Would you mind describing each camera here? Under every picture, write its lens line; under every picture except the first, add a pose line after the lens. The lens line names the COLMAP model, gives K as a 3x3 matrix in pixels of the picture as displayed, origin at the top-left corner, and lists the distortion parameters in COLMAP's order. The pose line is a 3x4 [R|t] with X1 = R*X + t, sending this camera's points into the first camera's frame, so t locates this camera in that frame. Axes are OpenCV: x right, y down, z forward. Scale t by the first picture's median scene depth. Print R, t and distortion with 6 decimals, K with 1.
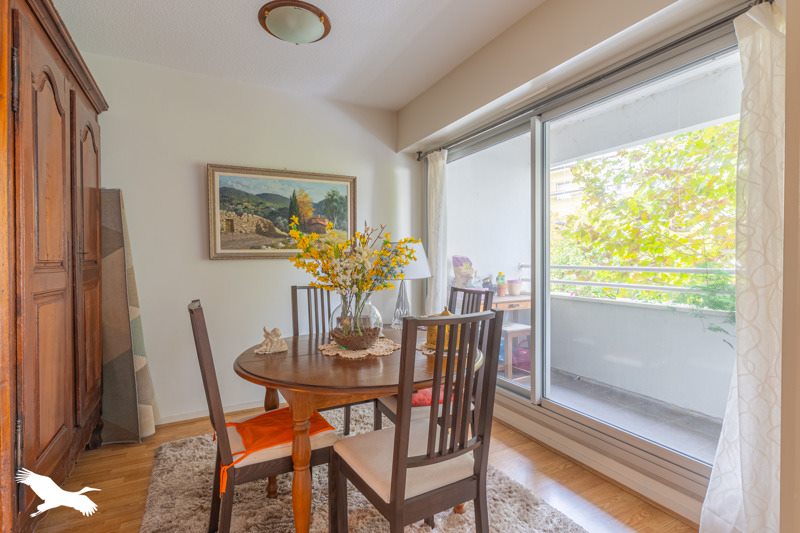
lens RADIAL K [[377.6, 0, 400.0], [0, 377.6, 266.5], [0, 0, 1]] dist [-0.000296, -0.000017]
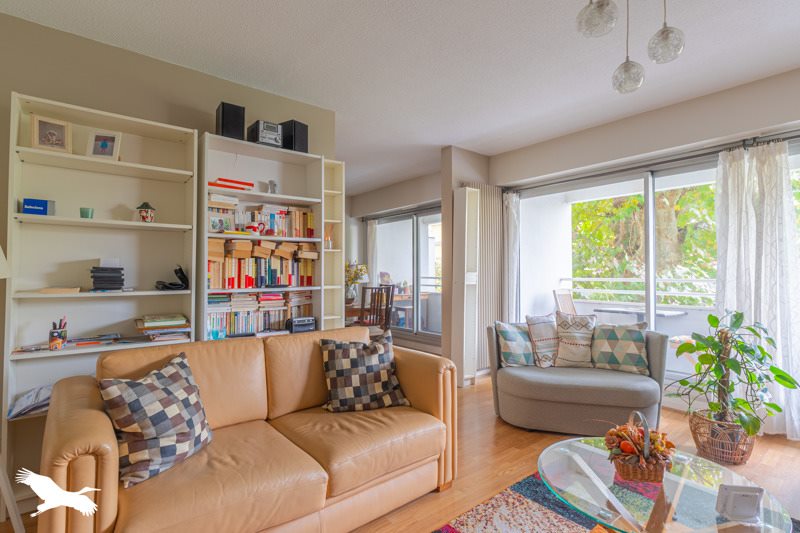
lens RADIAL K [[377.6, 0, 400.0], [0, 377.6, 266.5], [0, 0, 1]] dist [-0.000296, -0.000017]
pose [[0.985304, 0.009191, 0.170564, -0.098402], [-0.002161, 0.999142, -0.041358, 0.025848], [-0.170798, 0.040381, 0.984478, -0.994931]]
